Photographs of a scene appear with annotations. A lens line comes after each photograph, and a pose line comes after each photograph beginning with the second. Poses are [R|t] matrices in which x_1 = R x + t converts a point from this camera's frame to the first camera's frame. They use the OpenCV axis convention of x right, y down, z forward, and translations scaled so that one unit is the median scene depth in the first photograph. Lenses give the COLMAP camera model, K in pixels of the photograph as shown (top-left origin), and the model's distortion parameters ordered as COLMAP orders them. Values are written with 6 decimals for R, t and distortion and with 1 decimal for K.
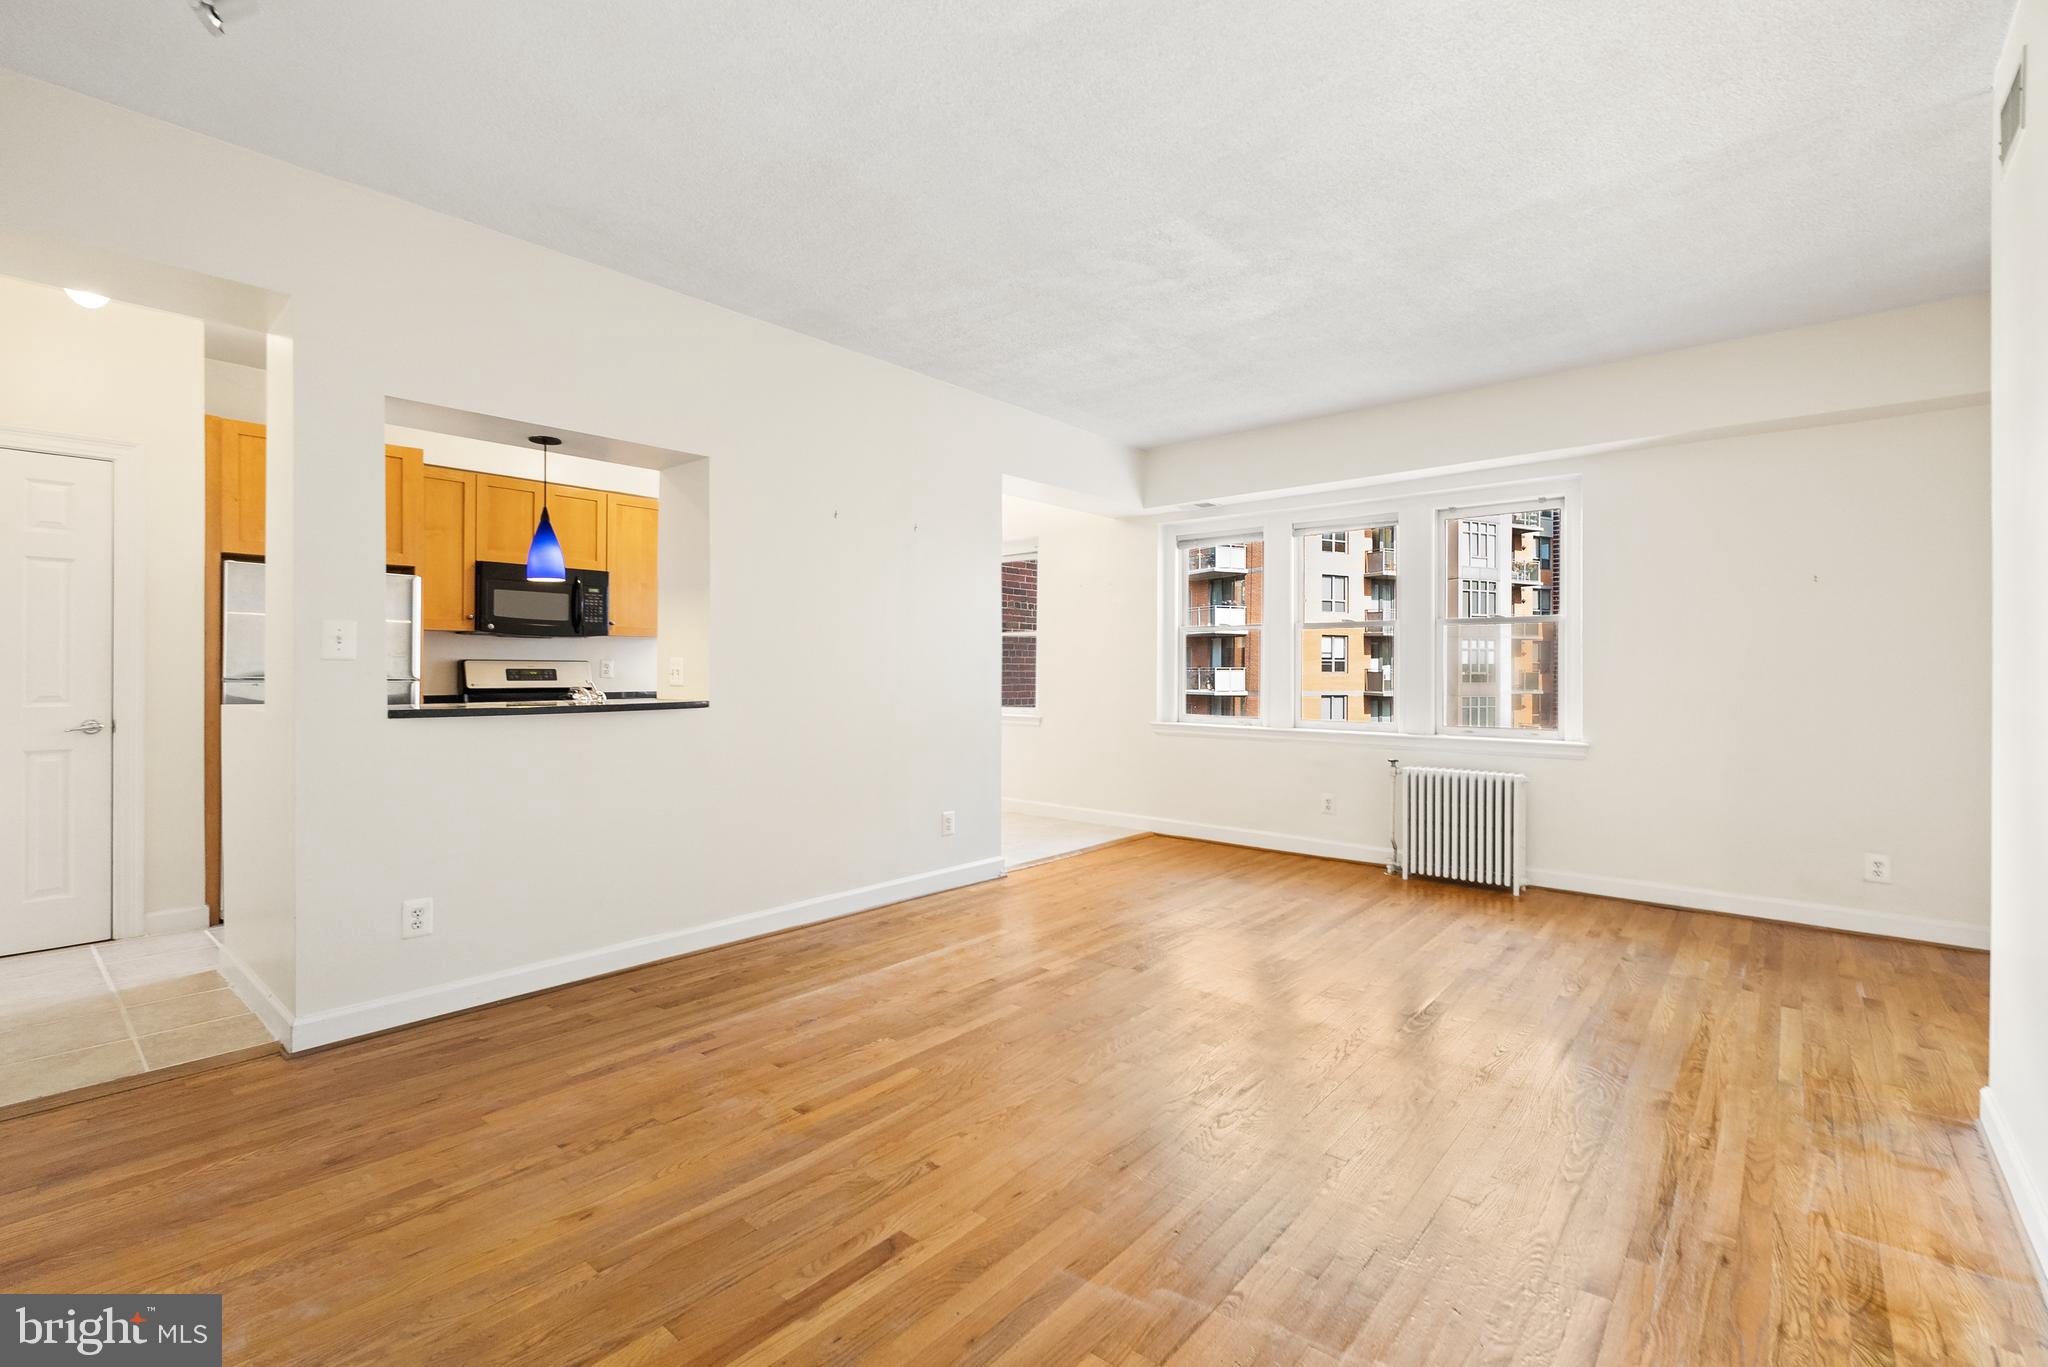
lens RADIAL K [[921.2, 0, 1022.4], [0, 921.2, 670.7], [0, 0, 1]] dist [-0.004308, 0.000308]
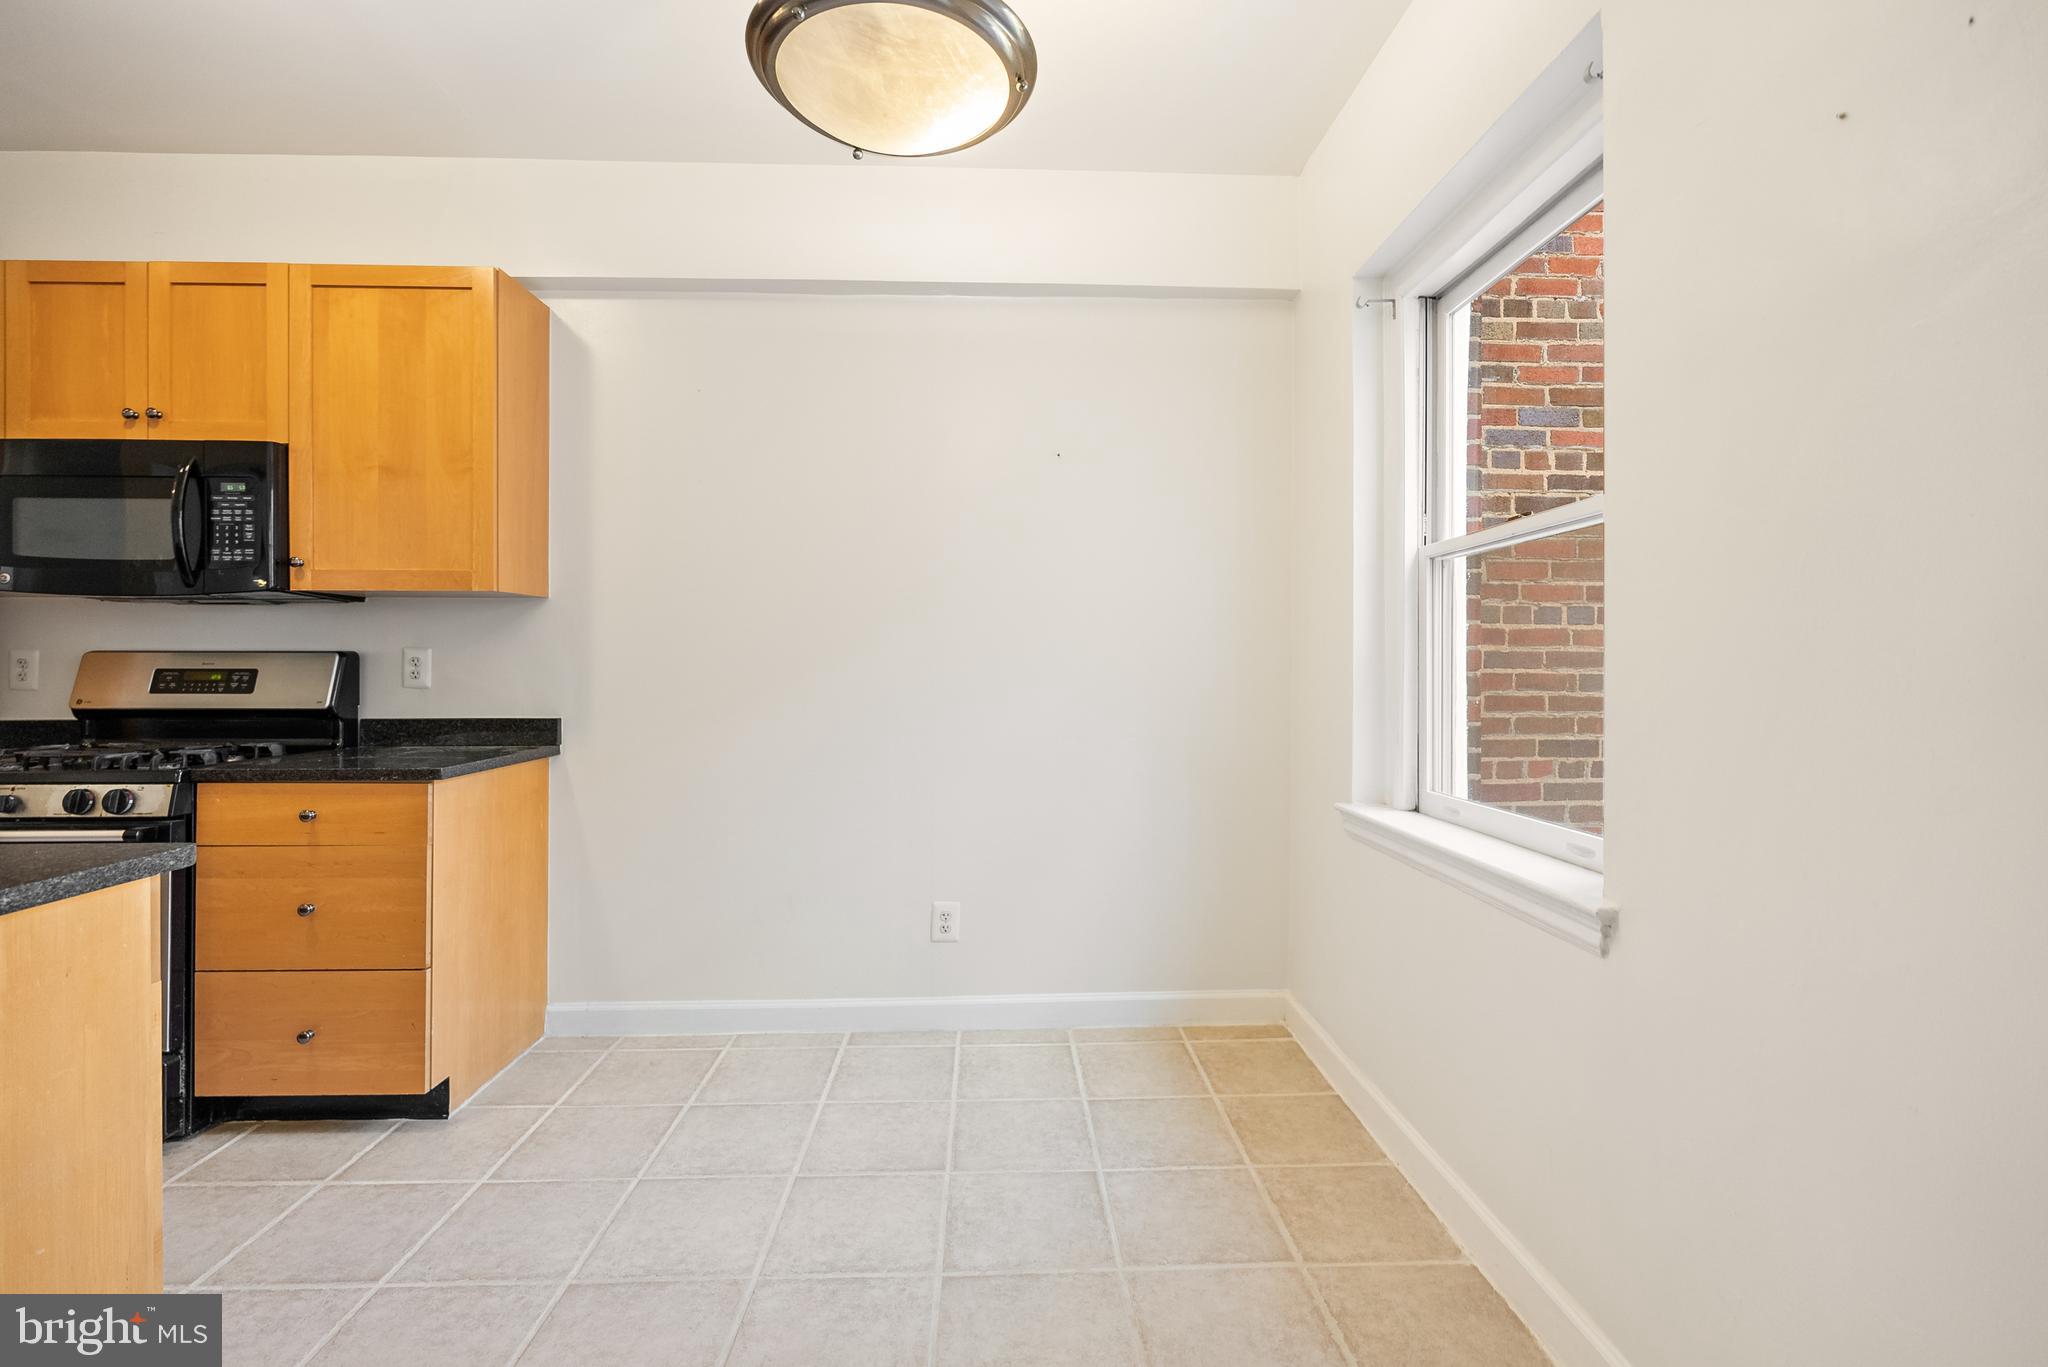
lens RADIAL K [[858.2, 0, 1028.0], [0, 858.2, 676.2], [0, 0, 1]] dist [-0.015899, -0.000482]
pose [[0.715653, 0.007007, -0.698421, 0.079268], [0.002782, 0.999913, 0.012883, -0.002658], [0.698451, -0.011163, 0.715571, 0.988316]]
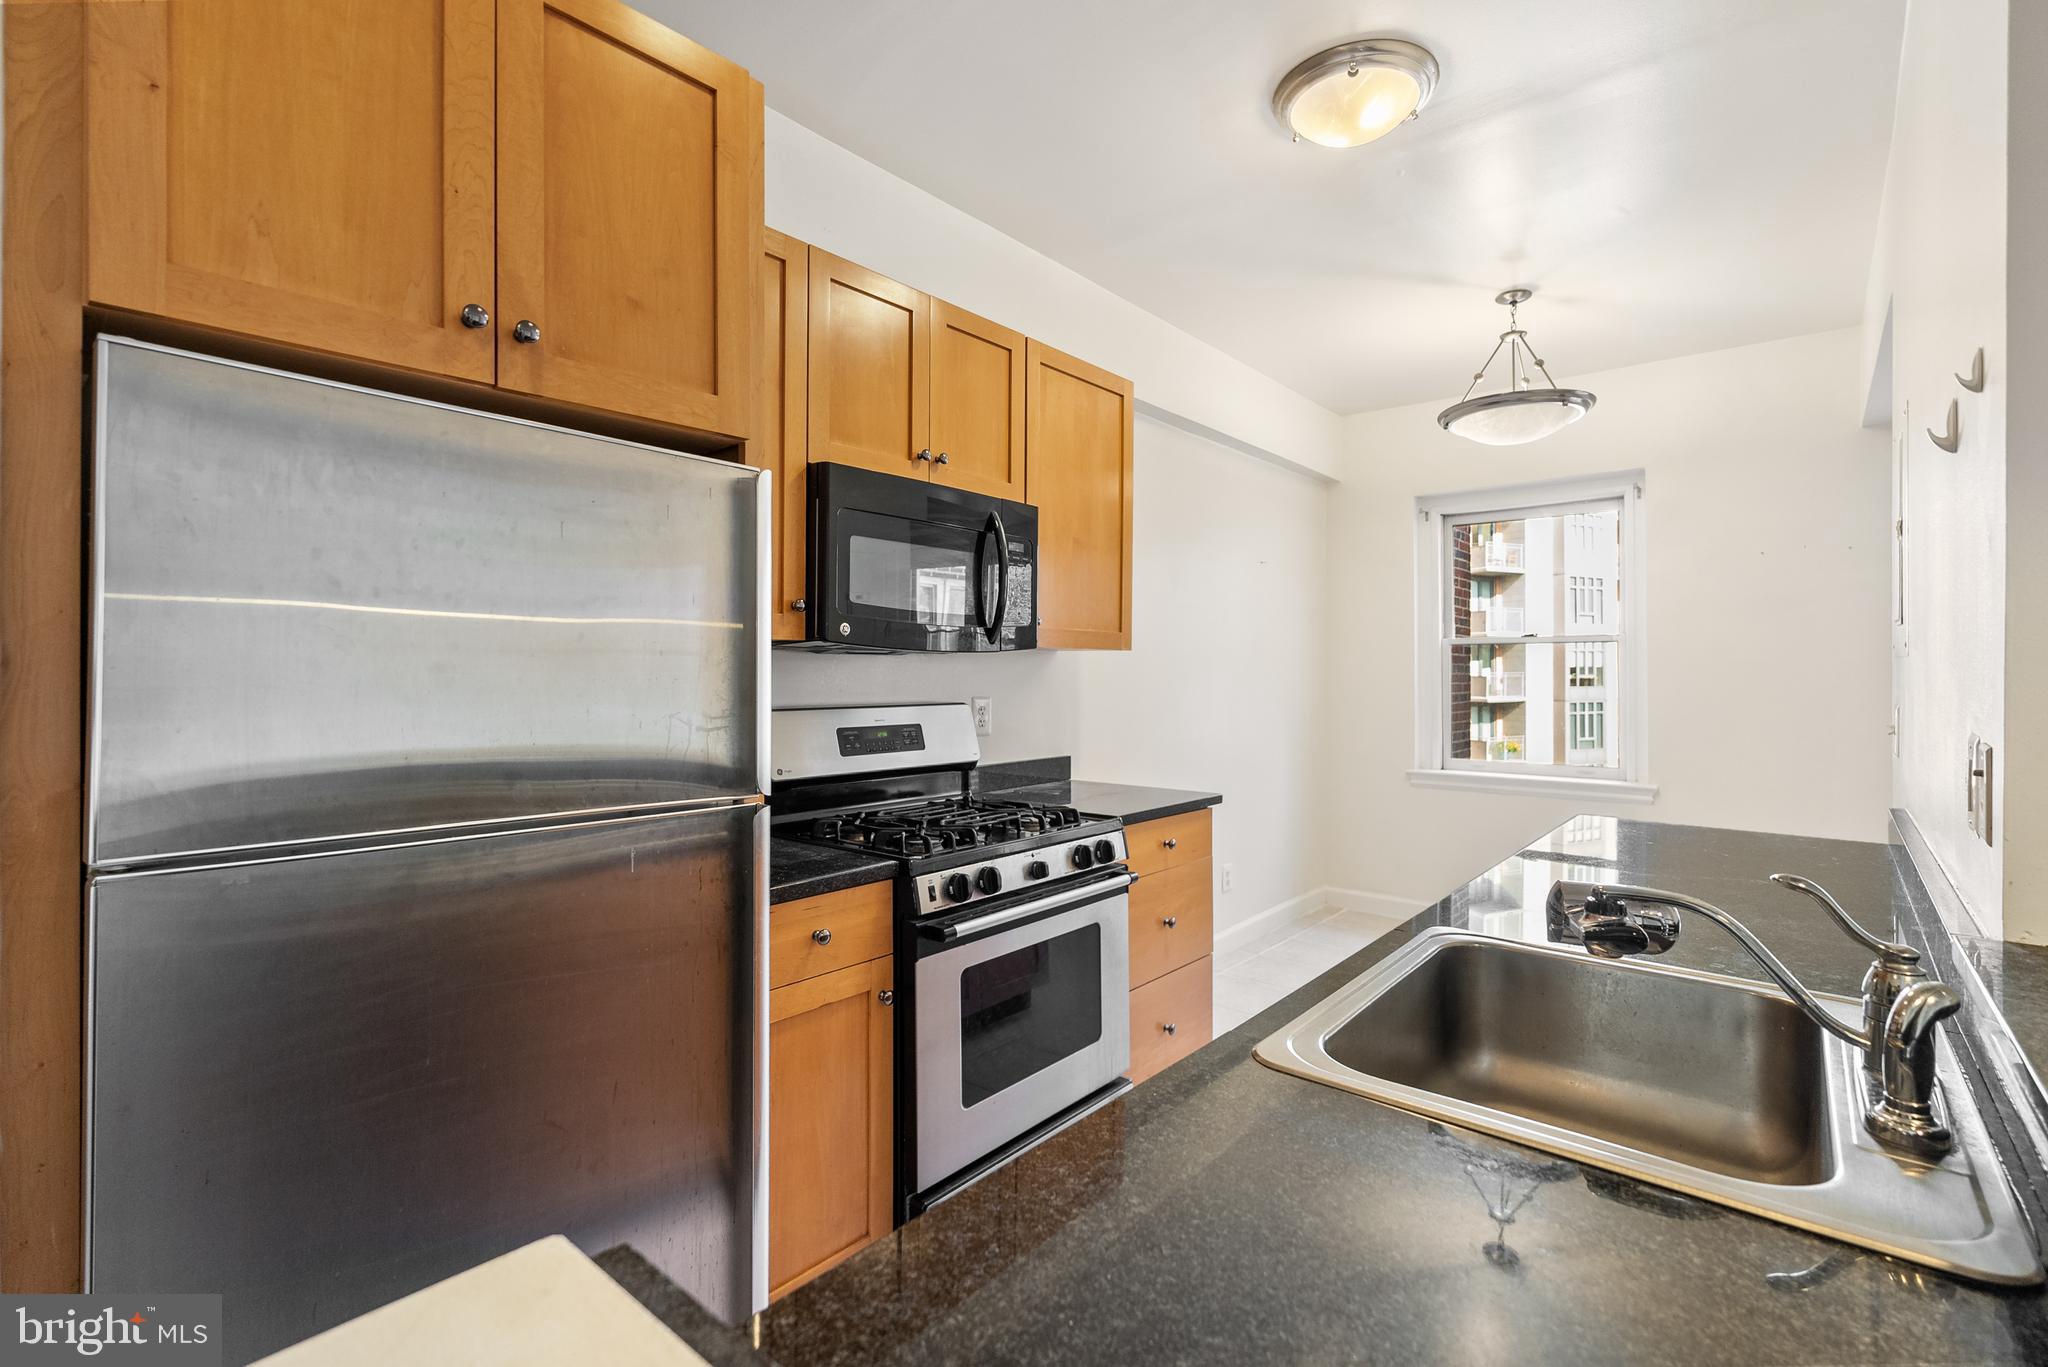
lens RADIAL K [[921.2, 0, 1031.2], [0, 921.2, 667.4], [0, 0, 1]] dist [-0.004308, 0.000308]
pose [[0.999942, -0.003740, 0.010065, -0.468943], [0.003791, 0.999980, -0.005091, -0.027401], [-0.010046, 0.005129, 0.999936, 0.564323]]
